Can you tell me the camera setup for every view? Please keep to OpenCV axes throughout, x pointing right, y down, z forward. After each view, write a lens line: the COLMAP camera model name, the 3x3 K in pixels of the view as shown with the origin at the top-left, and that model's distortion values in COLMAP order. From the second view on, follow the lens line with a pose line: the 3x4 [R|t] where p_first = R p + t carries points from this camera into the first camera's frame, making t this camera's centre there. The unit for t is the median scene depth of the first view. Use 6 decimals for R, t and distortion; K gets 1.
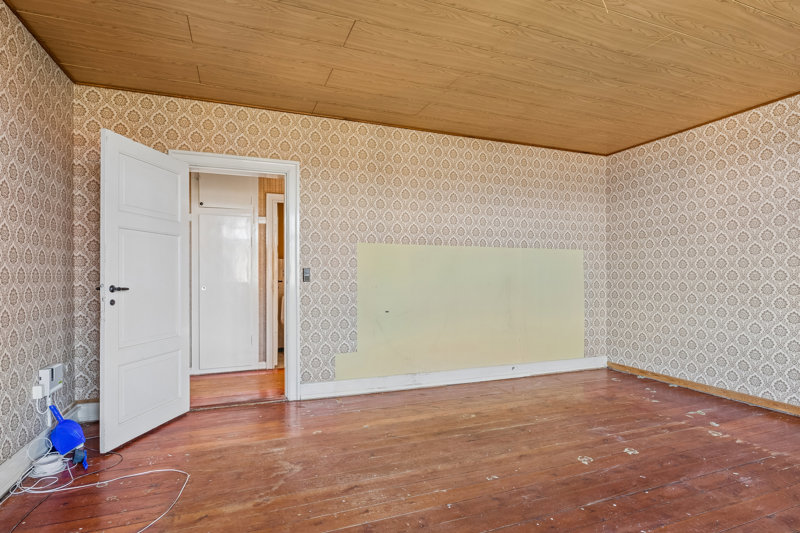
lens RADIAL K [[414.9, 0, 399.8], [0, 414.9, 271.8], [0, 0, 1]] dist [-0.001372, -0.000466]
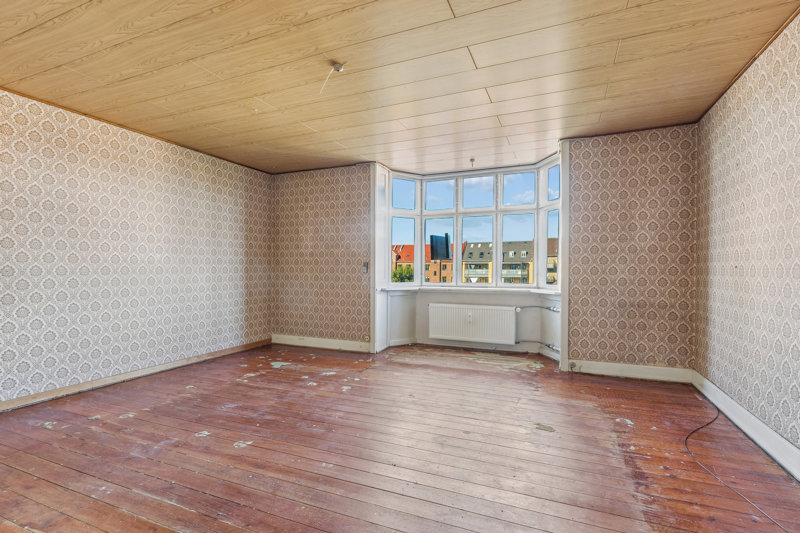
lens RADIAL K [[386.6, 0, 400.6], [0, 386.6, 265.4], [0, 0, 1]] dist [-0.003642, -0.000559]
pose [[-0.709175, 0.005614, 0.705010, -0.462058], [-0.002871, 0.999937, -0.010851, 0.004381], [-0.705027, -0.009719, -0.709114, 1.211094]]
